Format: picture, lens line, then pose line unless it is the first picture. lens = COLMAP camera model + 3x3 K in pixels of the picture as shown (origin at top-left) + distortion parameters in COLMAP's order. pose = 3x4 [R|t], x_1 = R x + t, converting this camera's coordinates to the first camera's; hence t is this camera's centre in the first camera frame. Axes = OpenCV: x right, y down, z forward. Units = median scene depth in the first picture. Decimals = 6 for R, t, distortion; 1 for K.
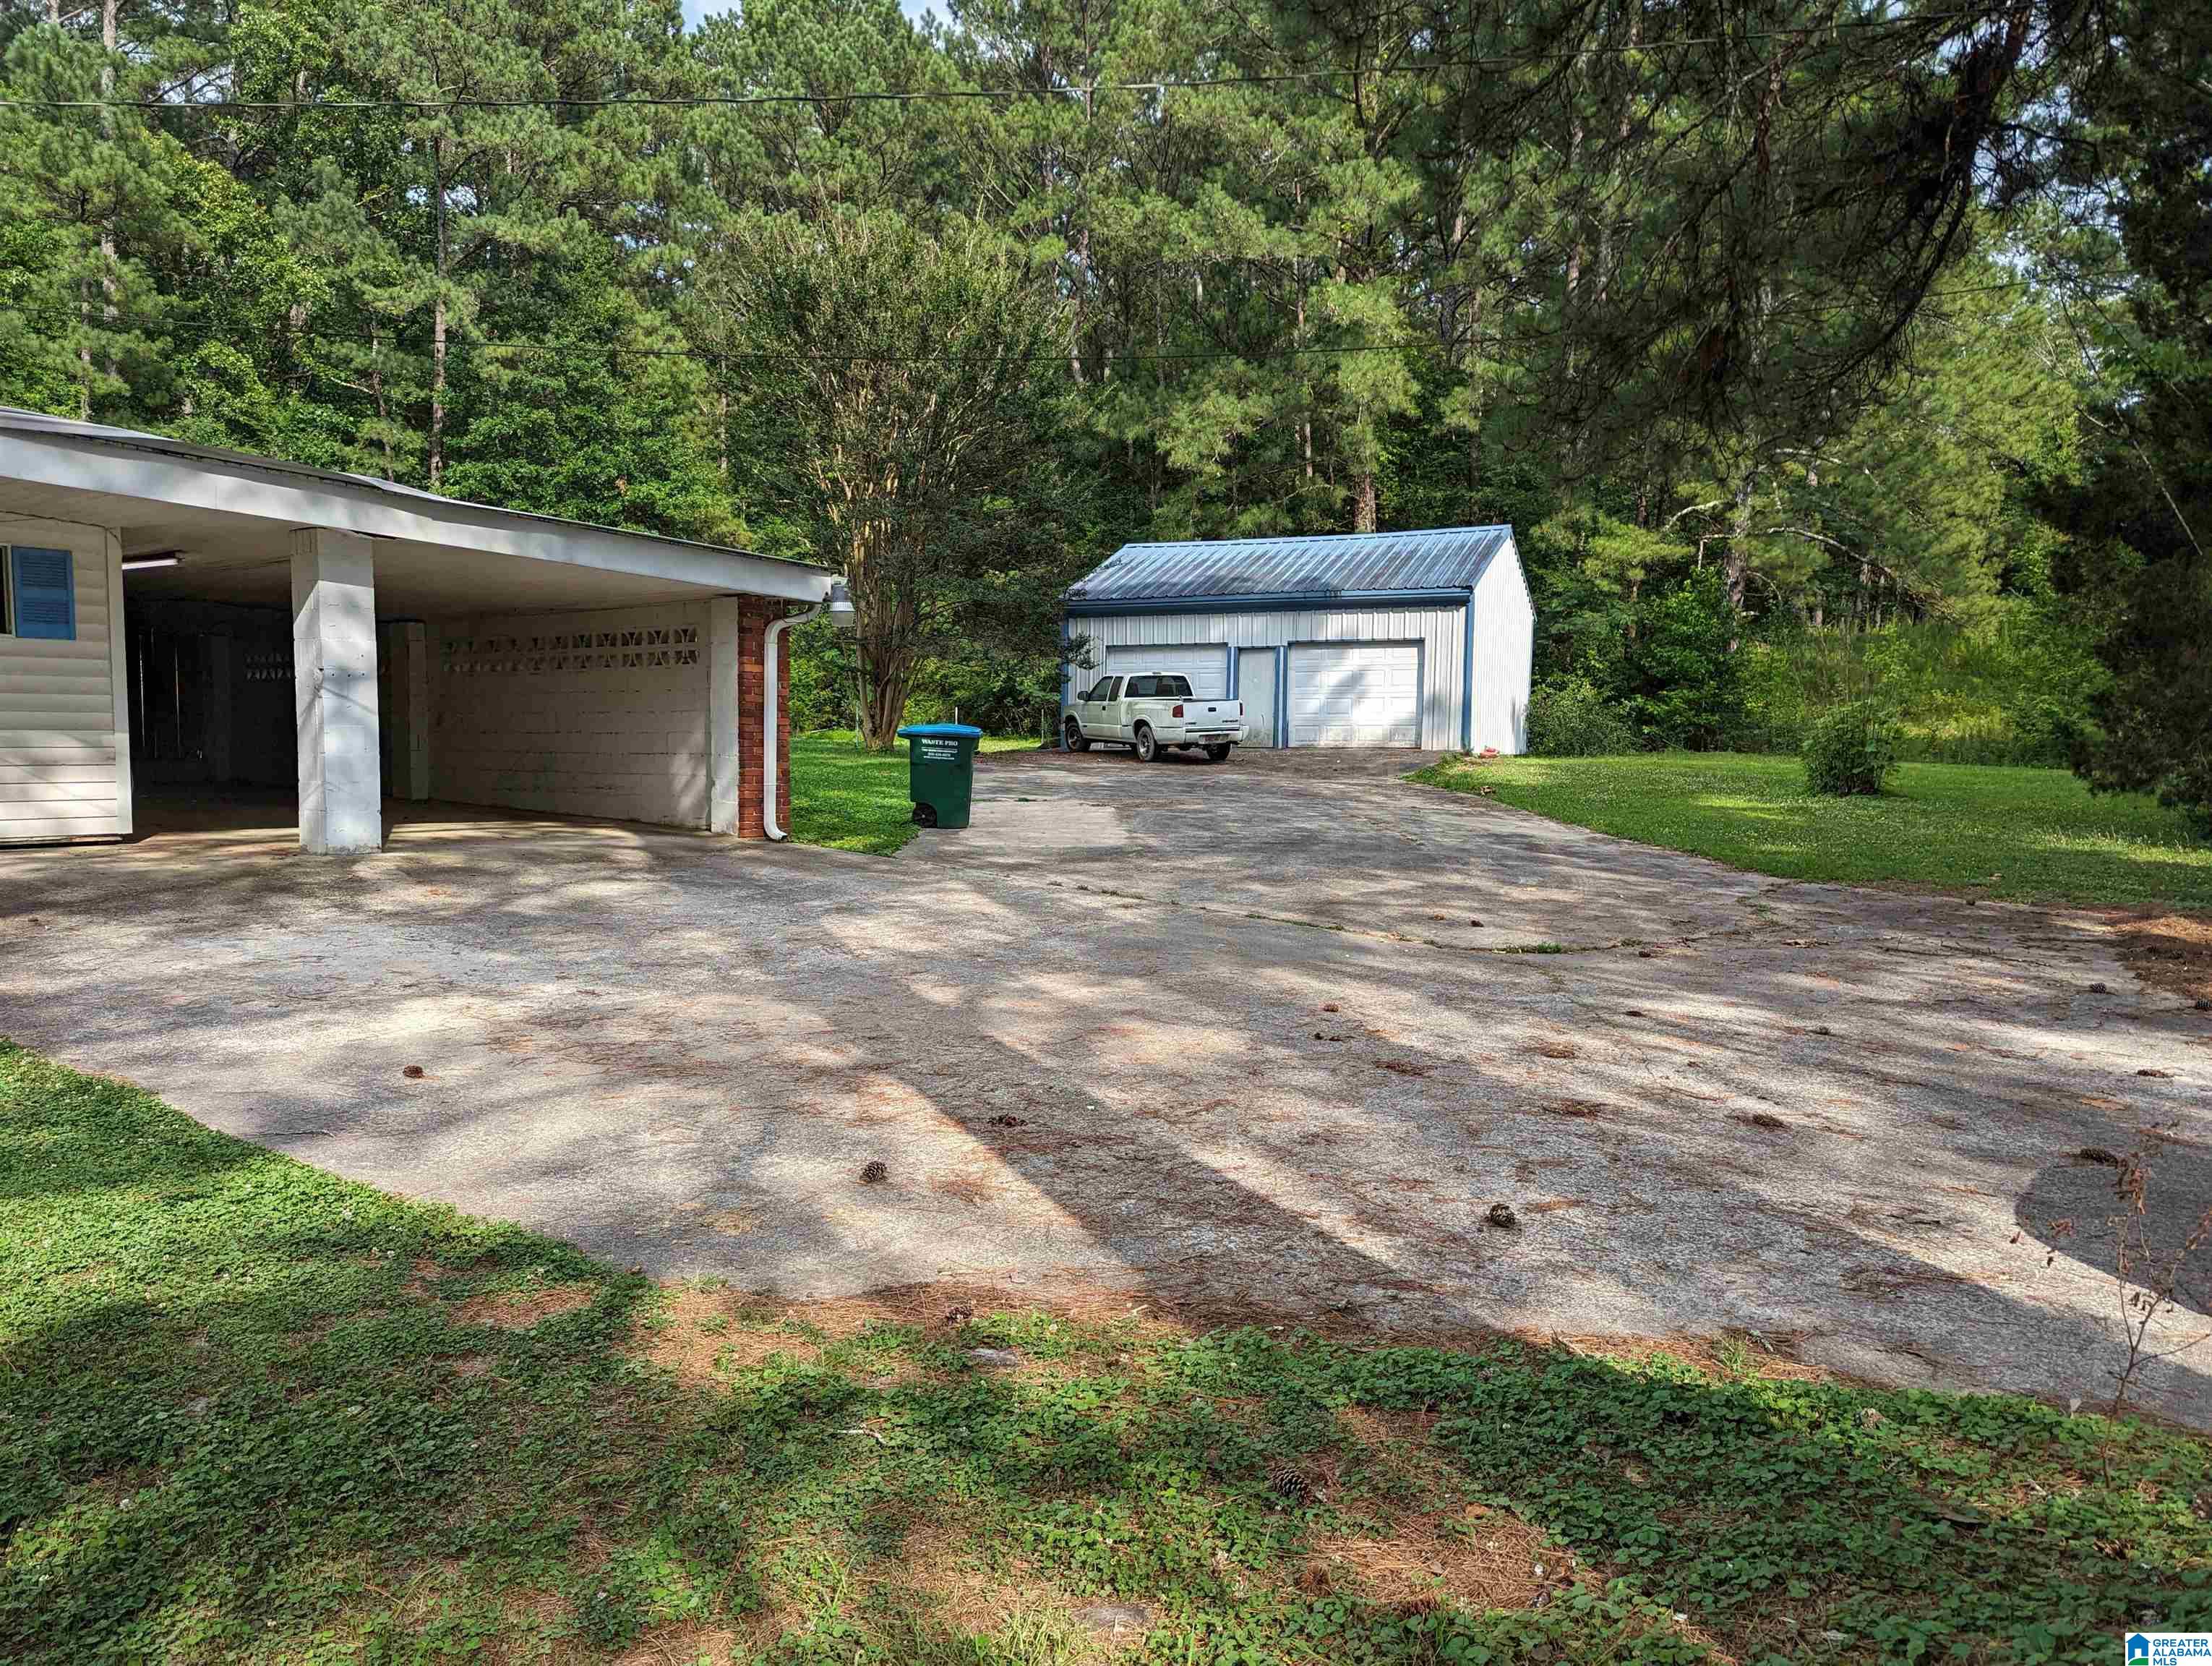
lens RADIAL K [[1593.4, 0, 1106.0], [0, 1593.4, 833.0], [0, 0, 1]] dist [0.098349, -0.070099]
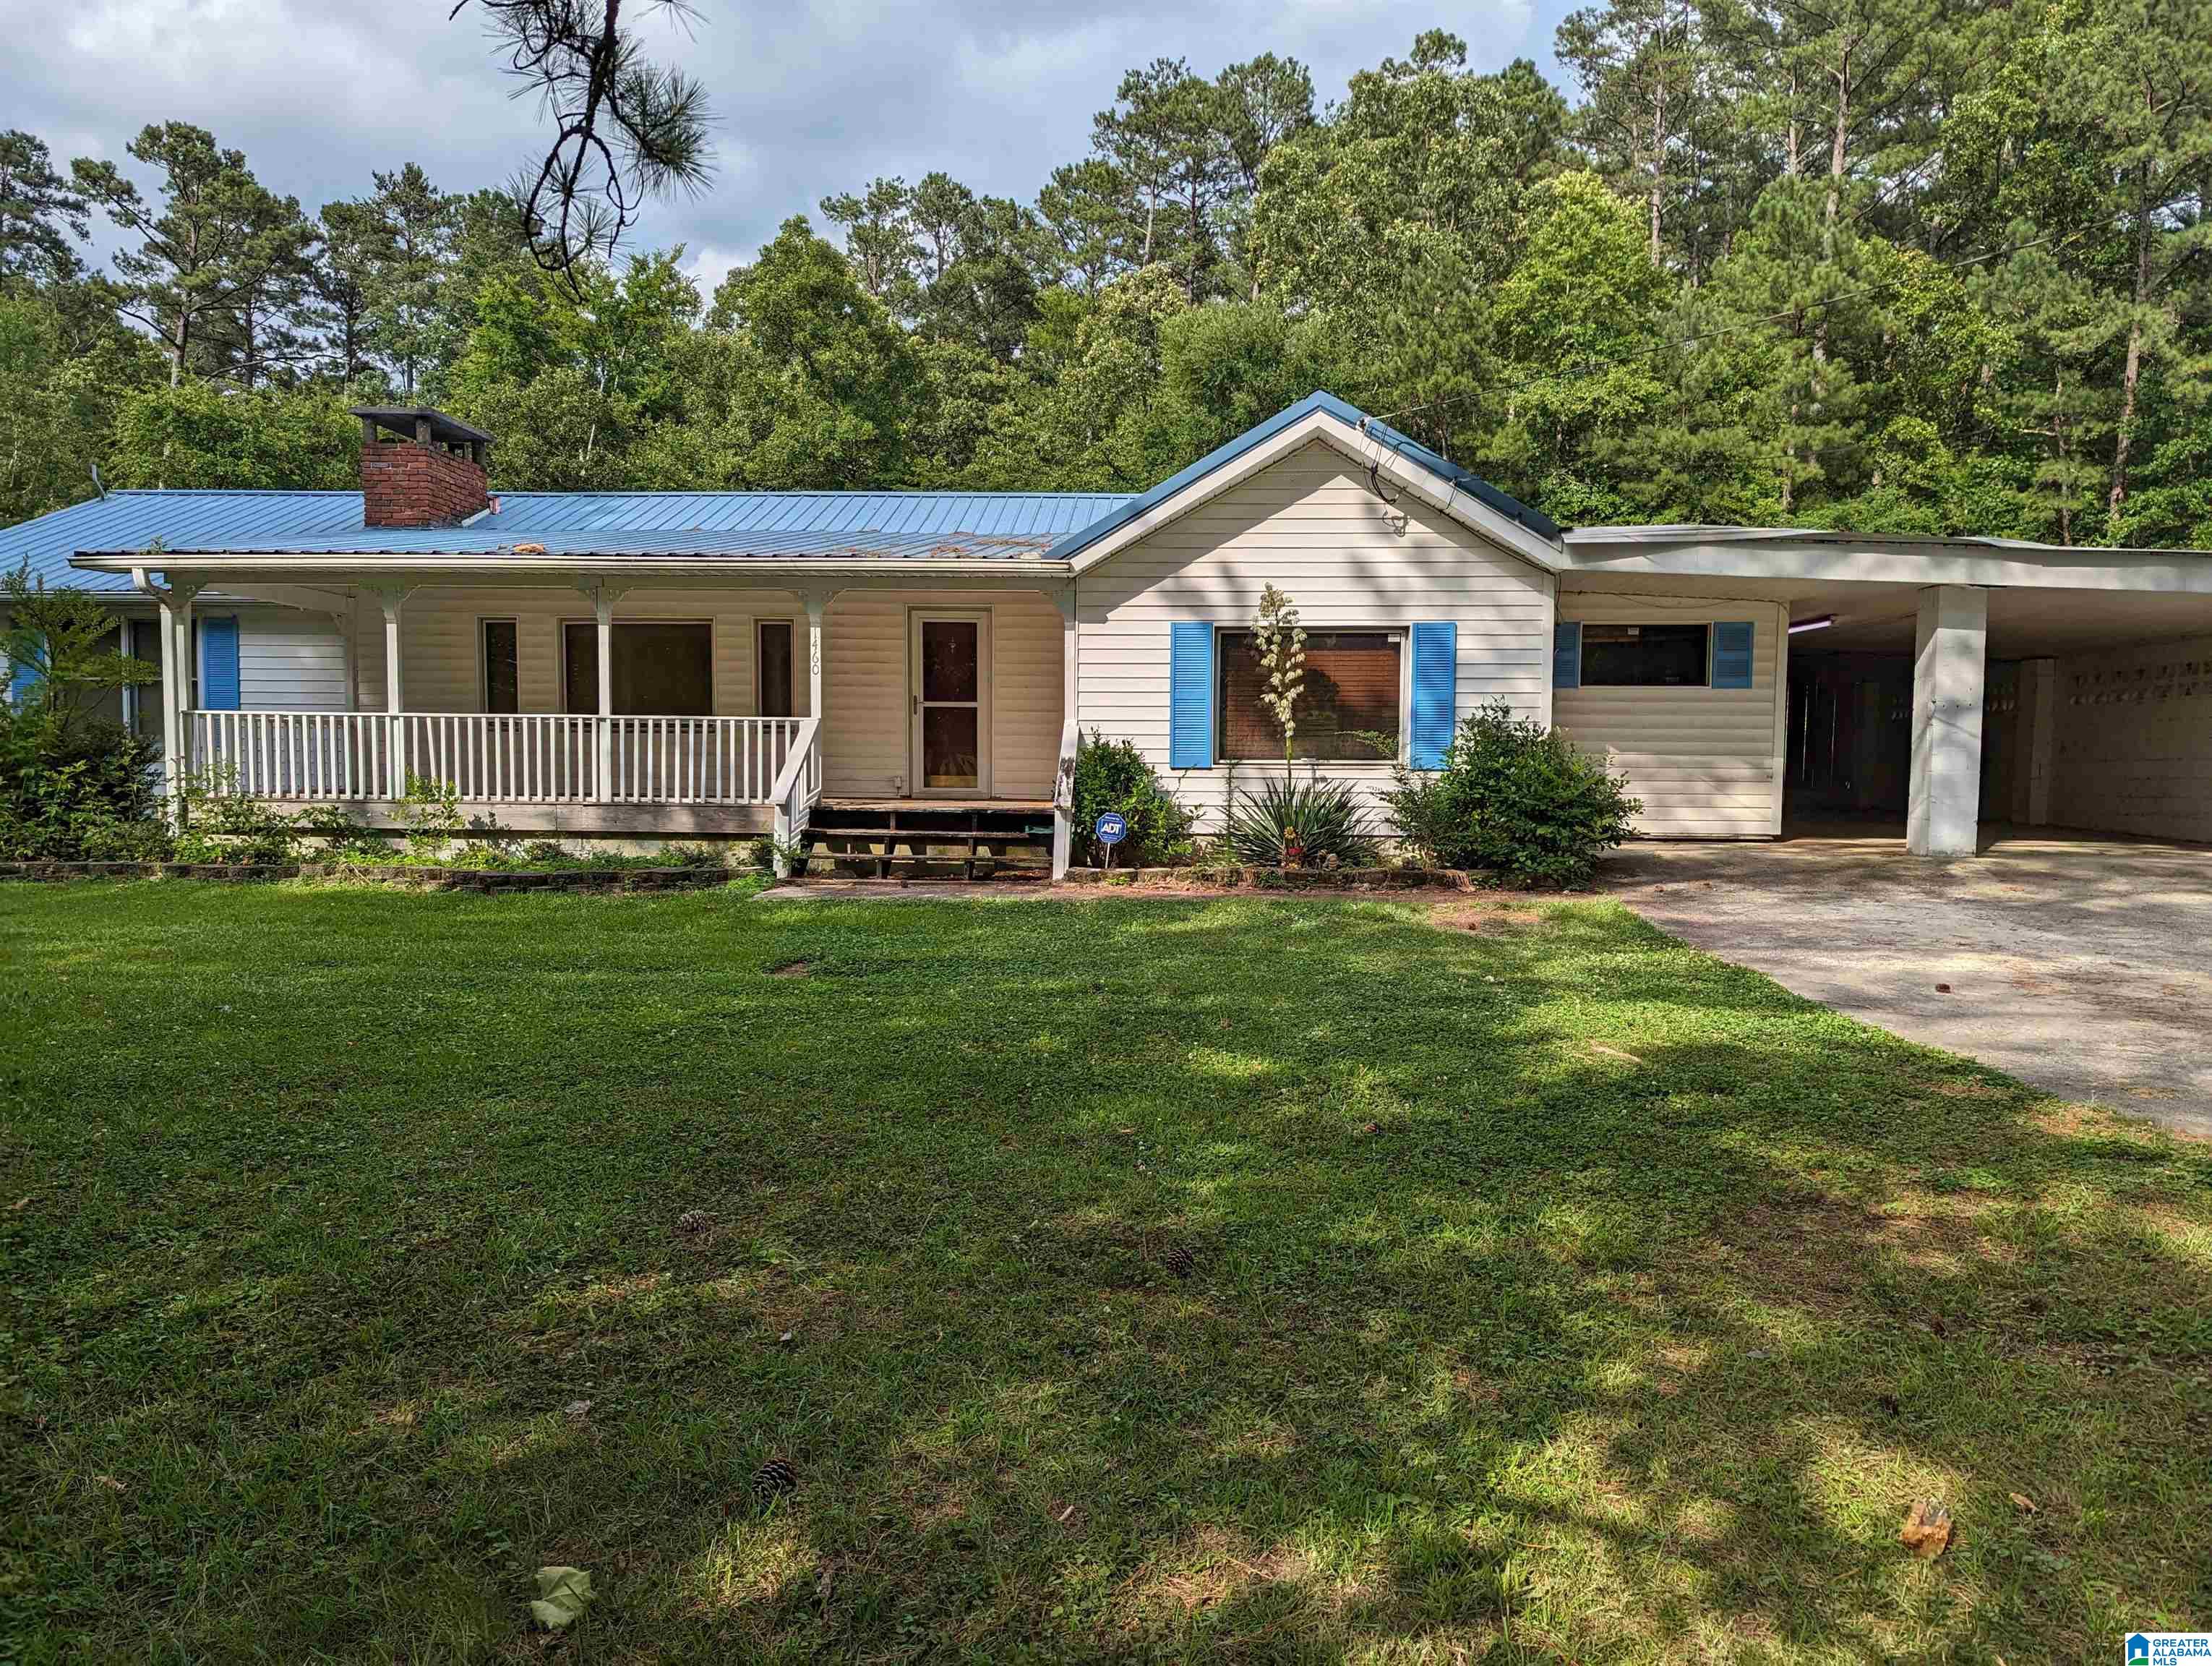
lens RADIAL K [[1593.4, 0, 1106.0], [0, 1593.4, 833.0], [0, 0, 1]] dist [0.098349, -0.070099]
pose [[0.582337, 0.031452, -0.812339, 0.059372], [-0.055809, 0.998441, -0.001351, 0.013275], [0.811029, 0.046123, 0.583184, -0.080860]]
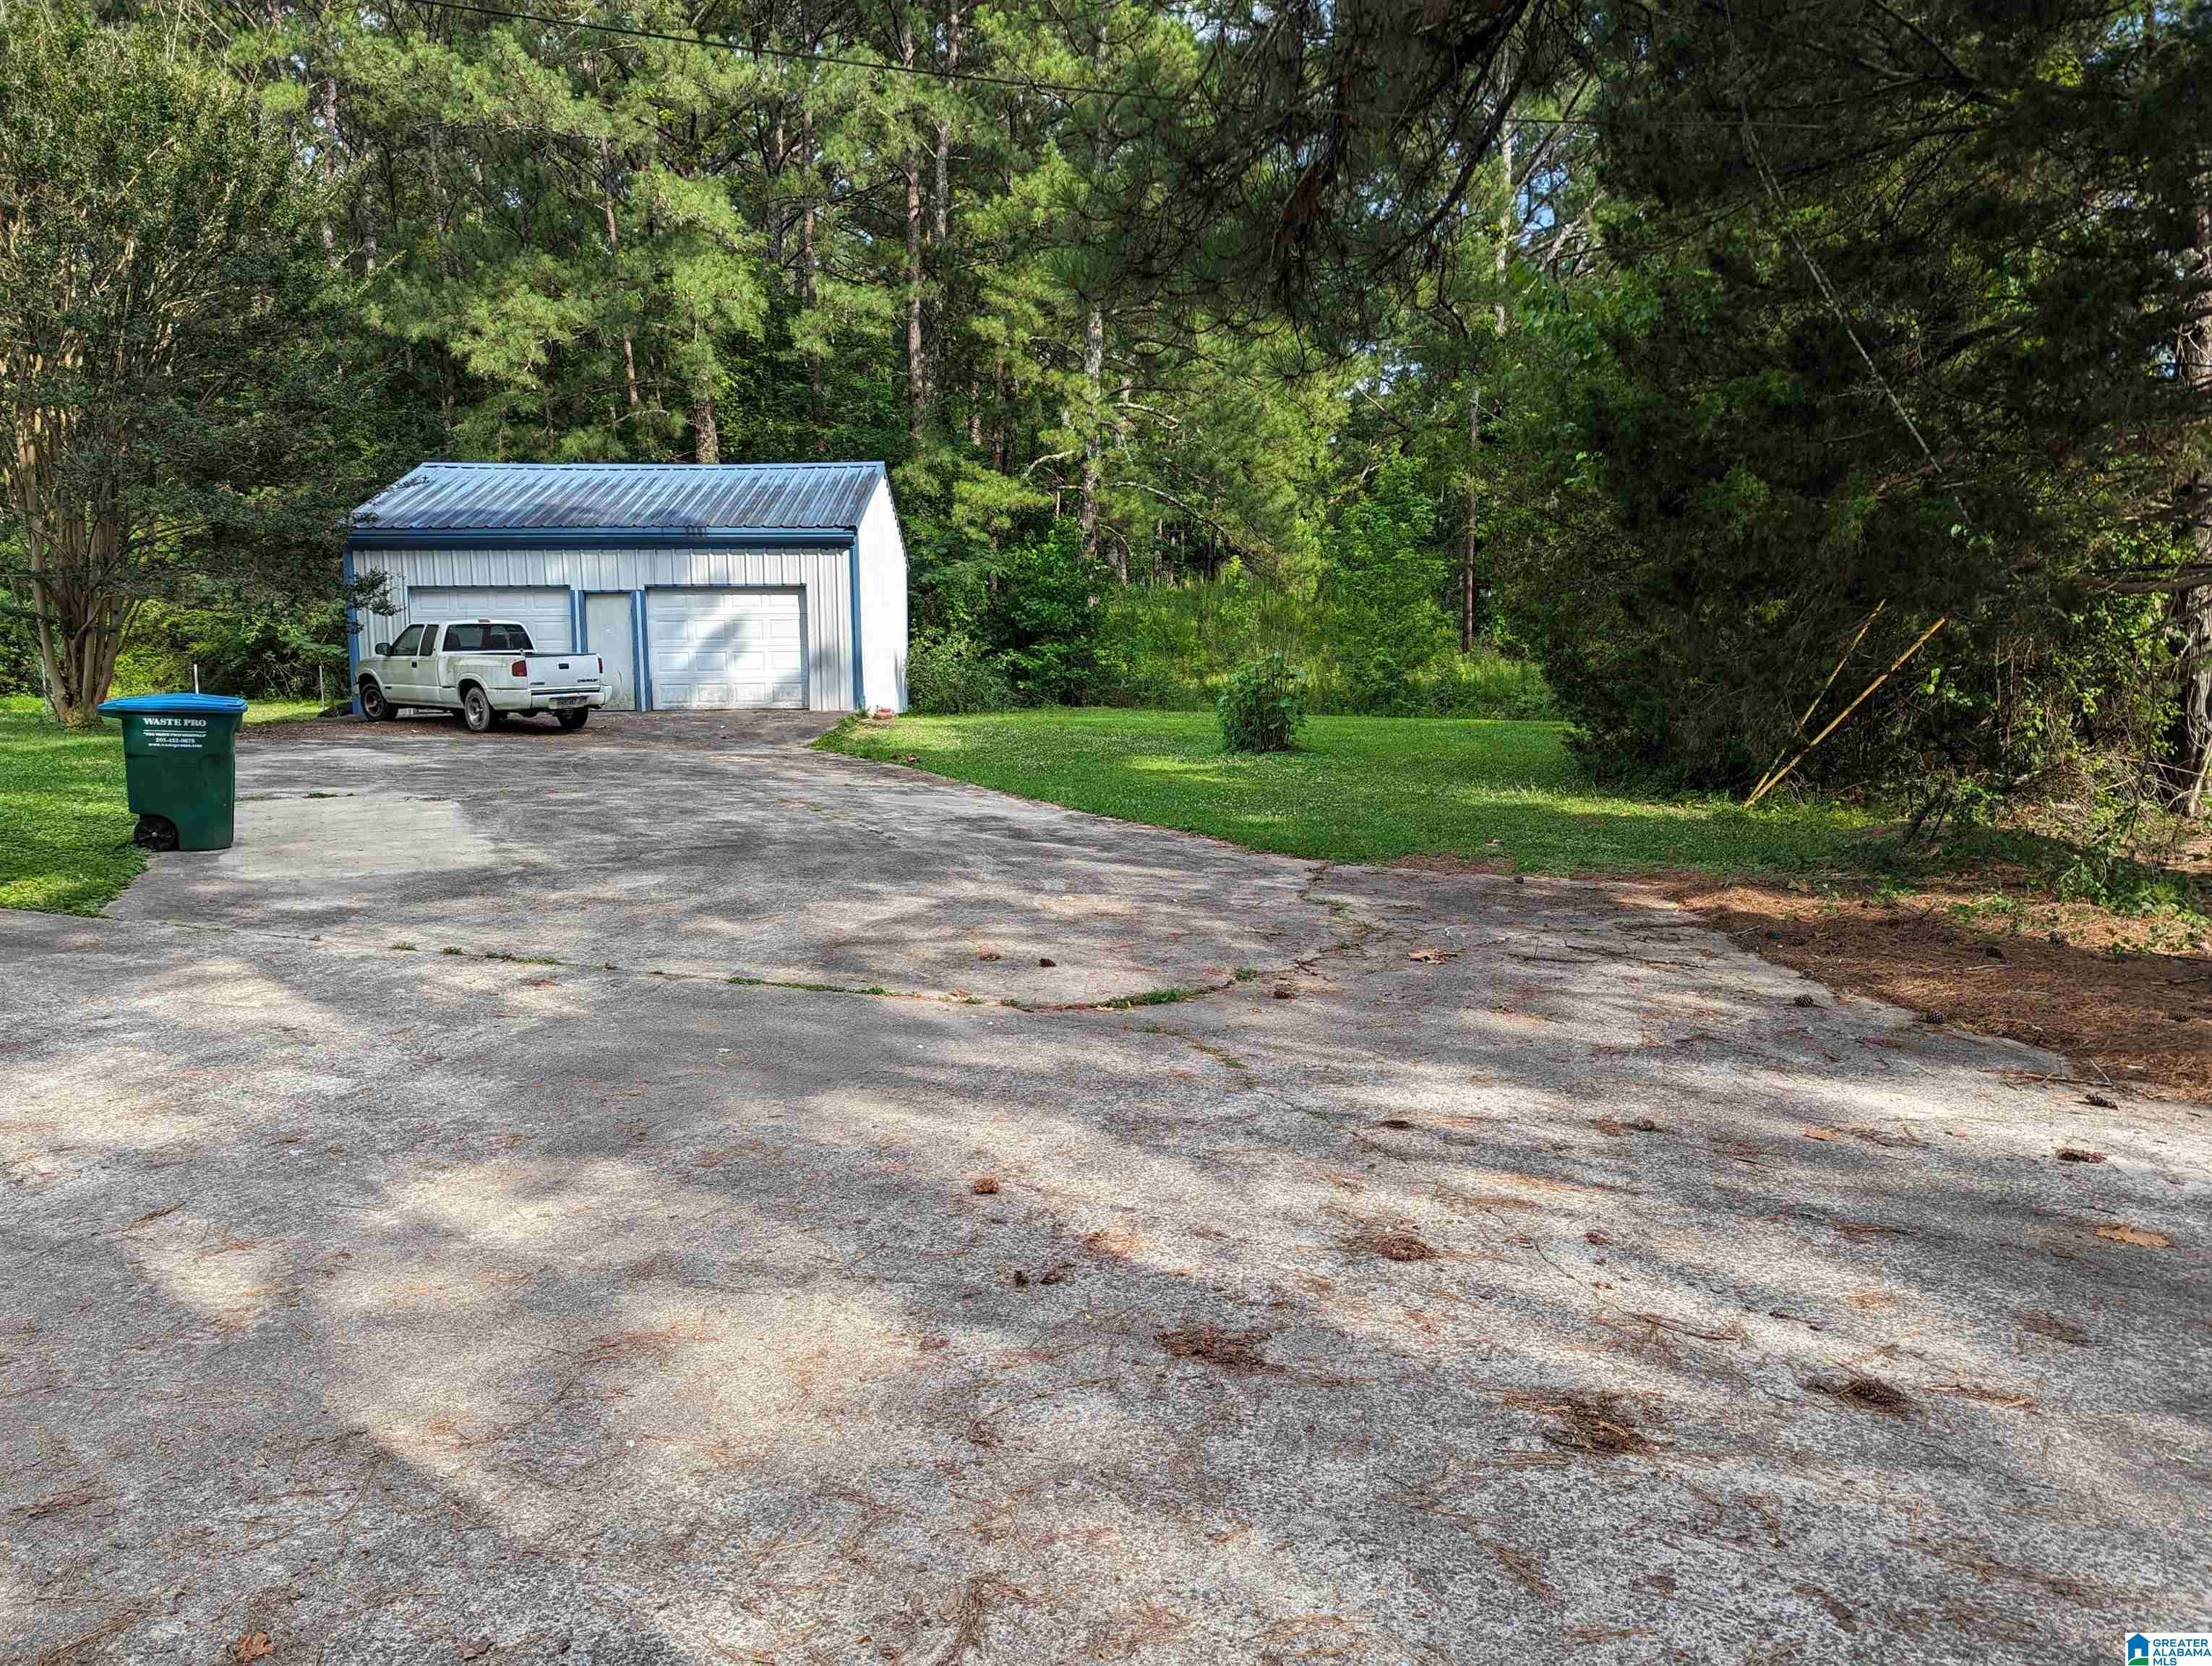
lens RADIAL K [[1578.9, 0, 1104.6], [0, 1578.9, 859.8], [0, 0, 1]] dist [0.080553, -0.076926]
pose [[0.913424, -0.059384, 0.402654, -0.012511], [0.040463, 0.997647, 0.055346, -0.010910], [-0.404993, -0.034262, 0.913678, 0.120705]]
